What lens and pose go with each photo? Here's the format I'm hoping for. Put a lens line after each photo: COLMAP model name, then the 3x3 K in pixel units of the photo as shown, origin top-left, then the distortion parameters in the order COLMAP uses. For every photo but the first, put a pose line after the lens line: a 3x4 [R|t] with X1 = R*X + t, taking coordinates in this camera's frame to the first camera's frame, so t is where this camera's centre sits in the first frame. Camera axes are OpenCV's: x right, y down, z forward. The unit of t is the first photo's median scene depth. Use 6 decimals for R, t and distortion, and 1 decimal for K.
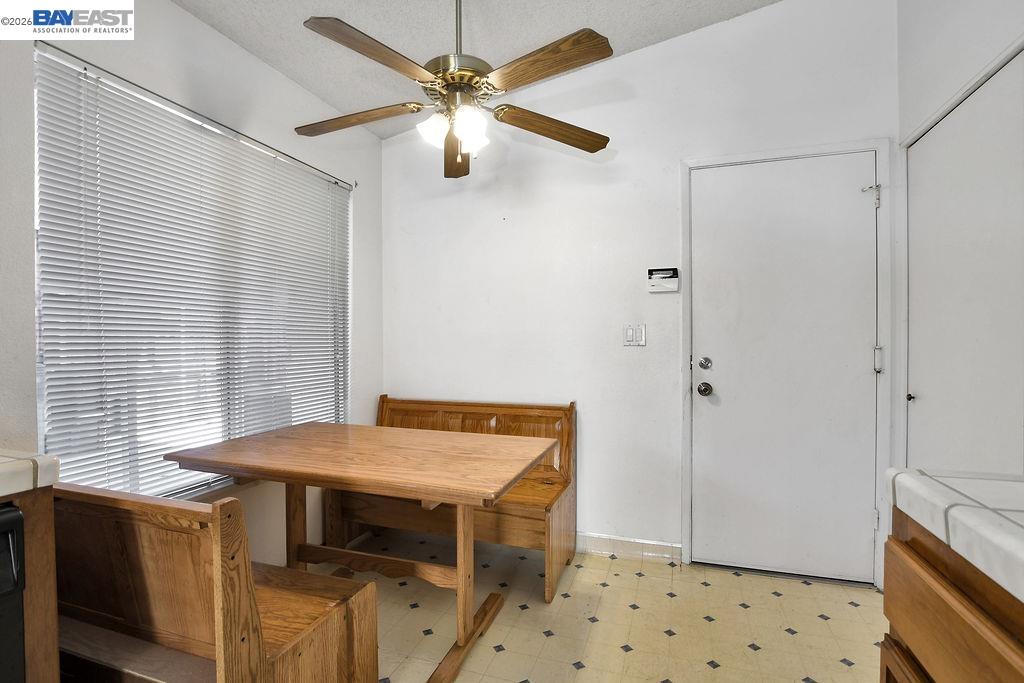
lens RADIAL K [[482.5, 0, 512.0], [0, 482.5, 341.5], [0, 0, 1]] dist [0.000160, 0.000034]
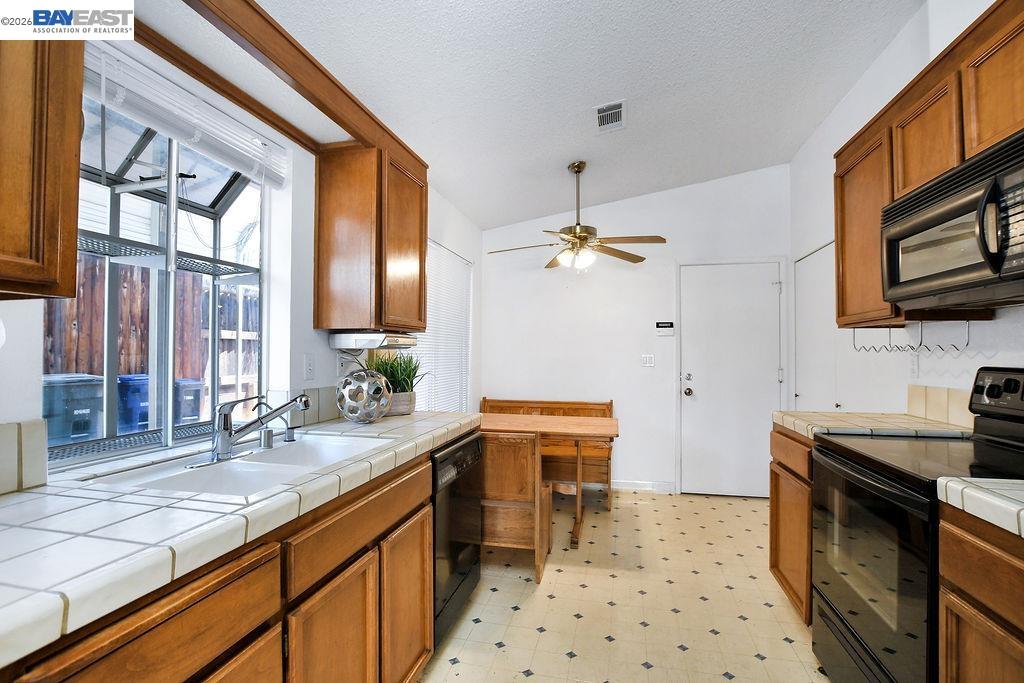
lens RADIAL K [[460.2, 0, 512.0], [0, 460.2, 341.5], [0, 0, 1]] dist [0.000252, 0.000007]
pose [[0.995929, 0.006732, 0.089888, -0.384560], [-0.004466, 0.999668, -0.025379, -0.038162], [-0.090029, 0.024874, 0.995628, -0.598315]]
